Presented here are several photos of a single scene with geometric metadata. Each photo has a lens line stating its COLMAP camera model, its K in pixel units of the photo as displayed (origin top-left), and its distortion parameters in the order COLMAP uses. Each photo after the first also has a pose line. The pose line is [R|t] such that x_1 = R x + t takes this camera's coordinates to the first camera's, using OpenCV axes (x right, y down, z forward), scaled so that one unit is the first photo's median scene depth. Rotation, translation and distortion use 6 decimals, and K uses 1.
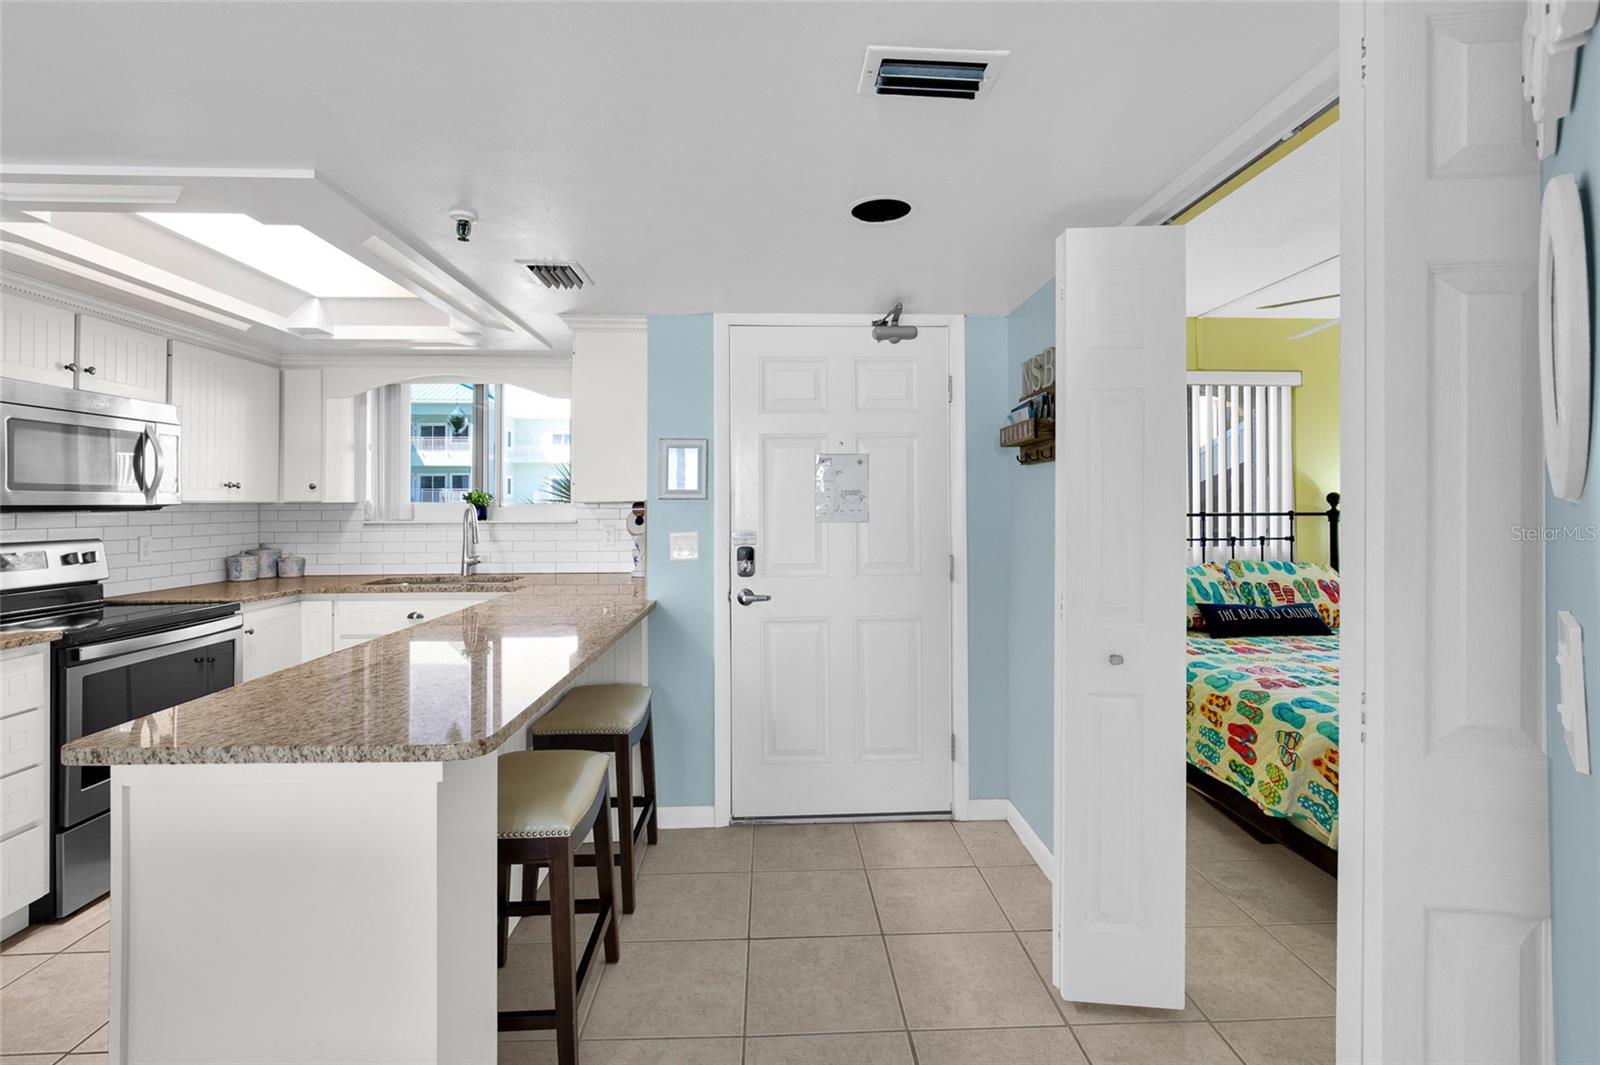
lens RADIAL K [[734.8, 0, 804.7], [0, 734.8, 489.3], [0, 0, 1]] dist [-0.007595, 0.000293]
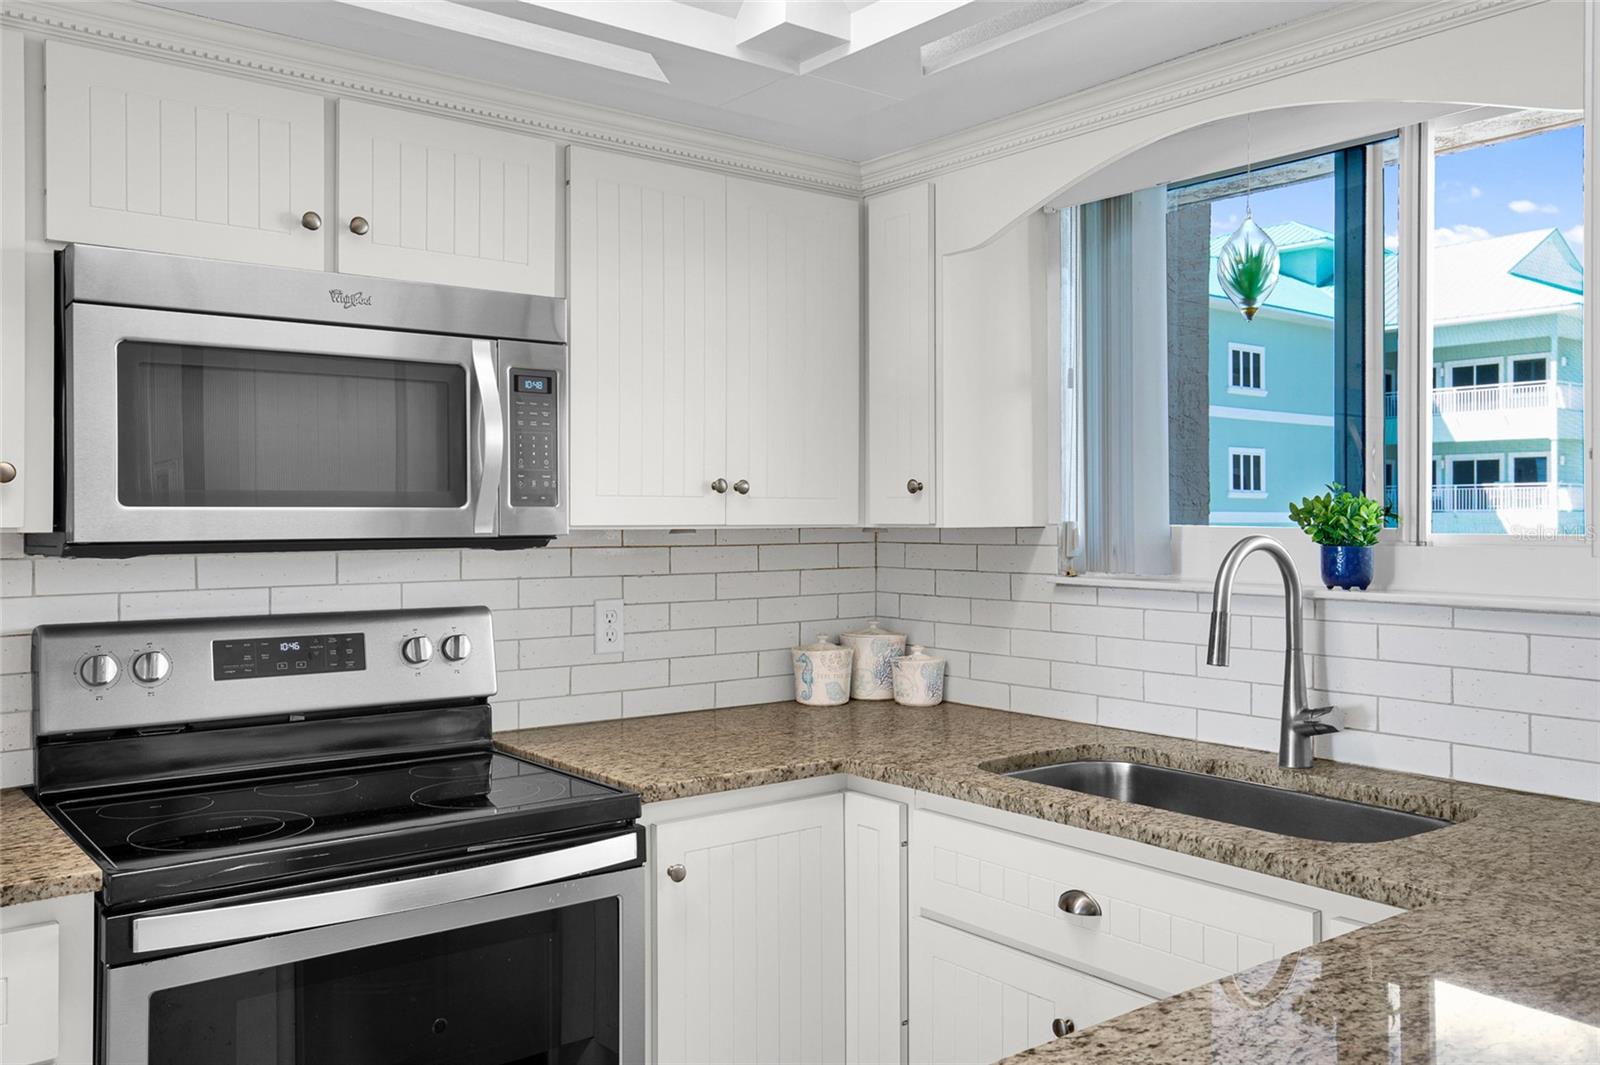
lens RADIAL K [[1309.9, 0, 801.6], [0, 1309.9, 504.5], [0, 0, 1]] dist [0.027445, 0.002549]
pose [[0.579236, -0.003635, -0.815152, -0.170597], [0.015538, 0.999858, 0.006582, 0.000451], [0.815012, -0.016479, 0.579210, 0.674287]]
